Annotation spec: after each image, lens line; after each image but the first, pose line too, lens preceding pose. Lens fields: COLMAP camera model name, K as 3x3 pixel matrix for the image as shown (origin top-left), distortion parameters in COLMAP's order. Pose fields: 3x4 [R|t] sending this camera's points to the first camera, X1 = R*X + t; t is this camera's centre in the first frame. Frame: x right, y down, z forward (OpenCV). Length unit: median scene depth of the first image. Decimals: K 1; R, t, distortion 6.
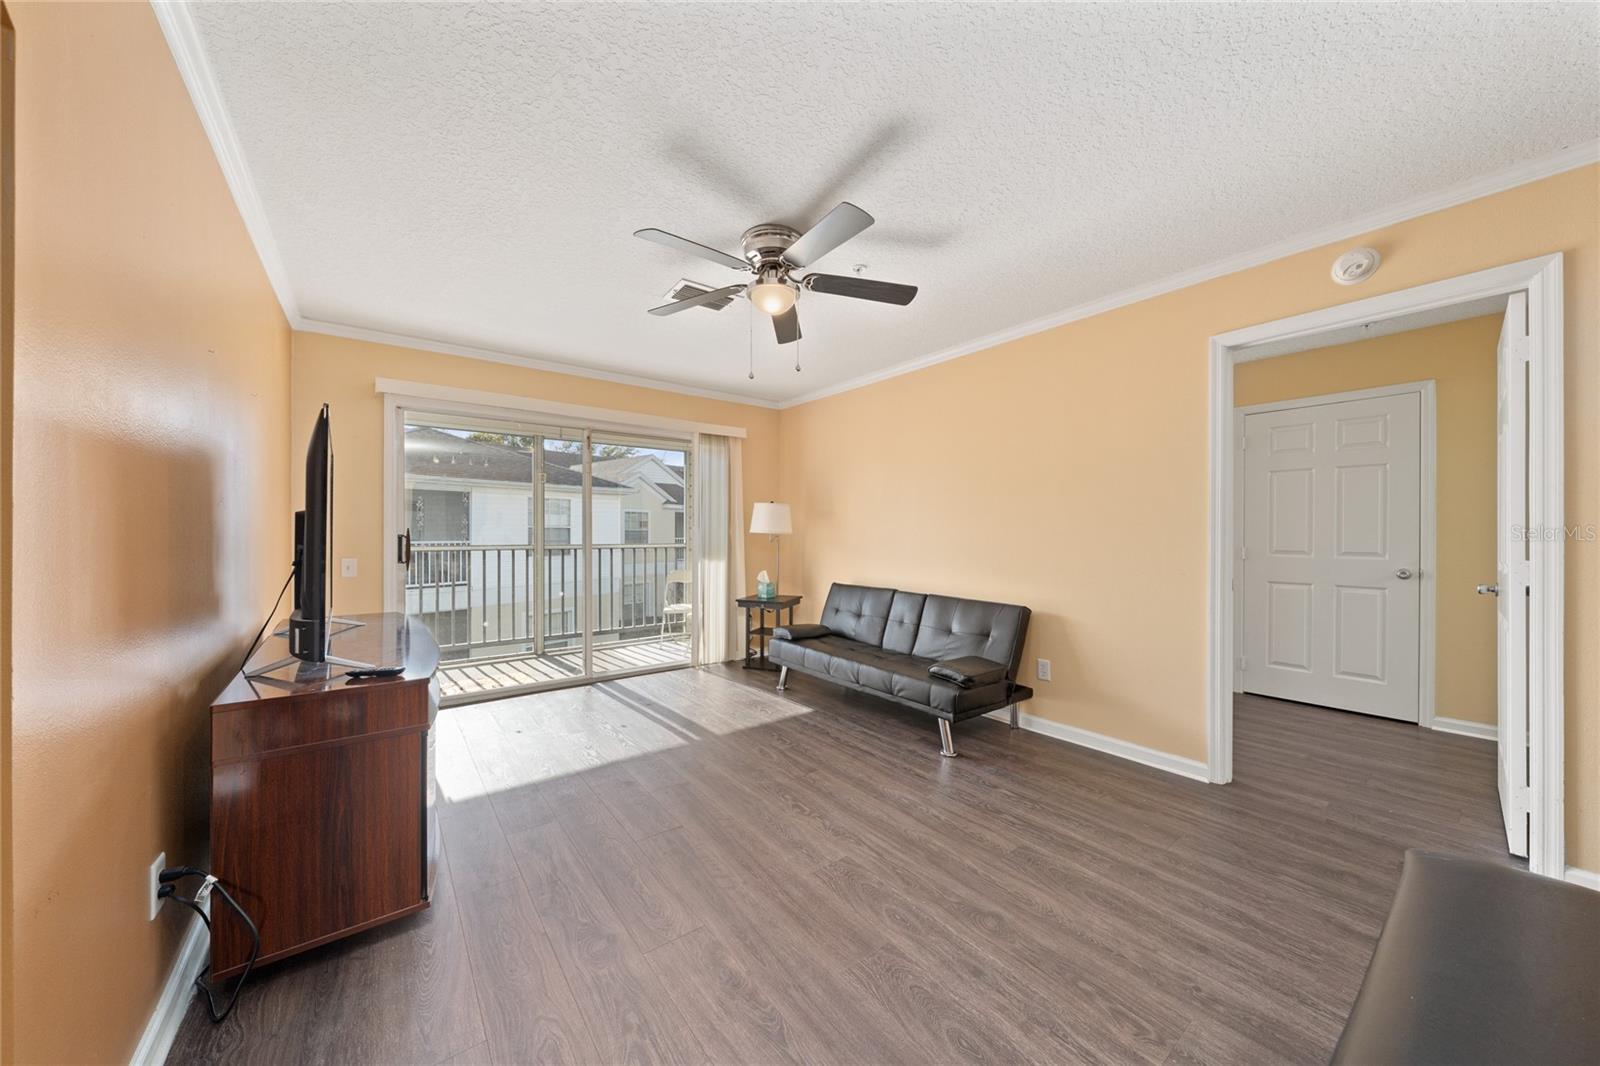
lens RADIAL K [[556.5, 0, 806.2], [0, 556.5, 535.6], [0, 0, 1]] dist [-0.002451, -0.000090]
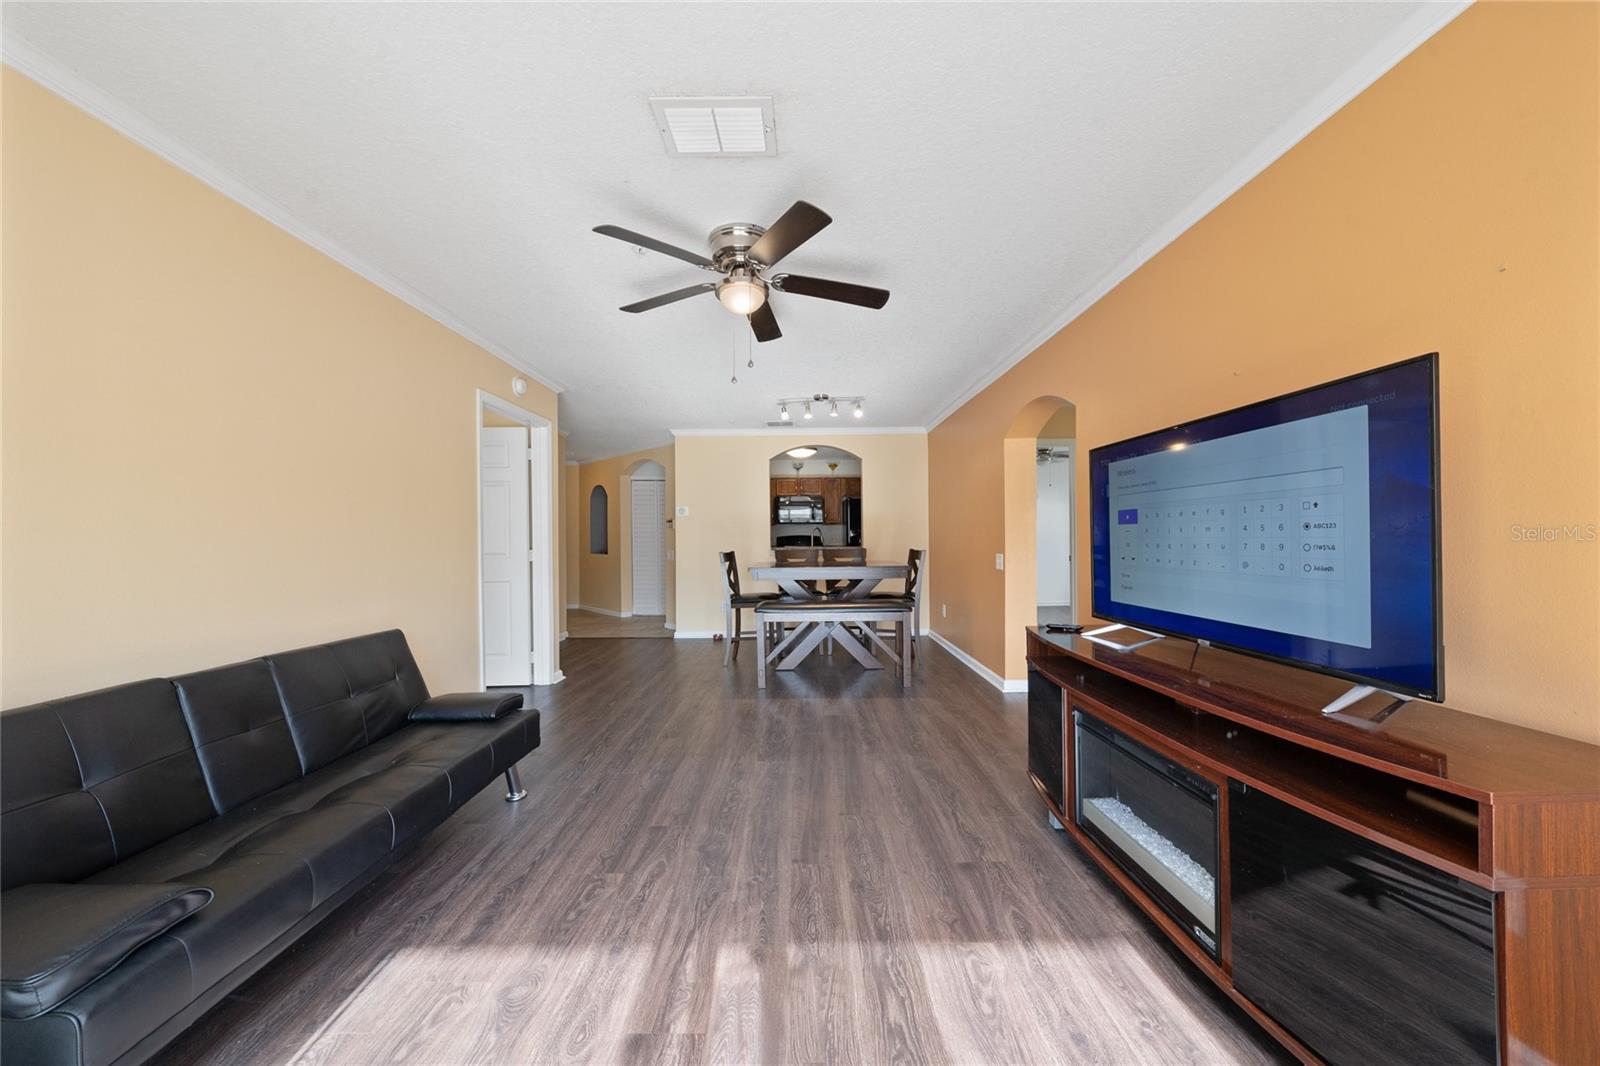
lens RADIAL K [[556.5, 0, 806.2], [0, 556.5, 535.6], [0, 0, 1]] dist [-0.002451, -0.000090]
pose [[-0.802291, 0.003593, 0.596923, -0.711520], [0.002482, 0.999993, -0.002683, -0.000071], [-0.596928, -0.000671, -0.802294, 1.672717]]
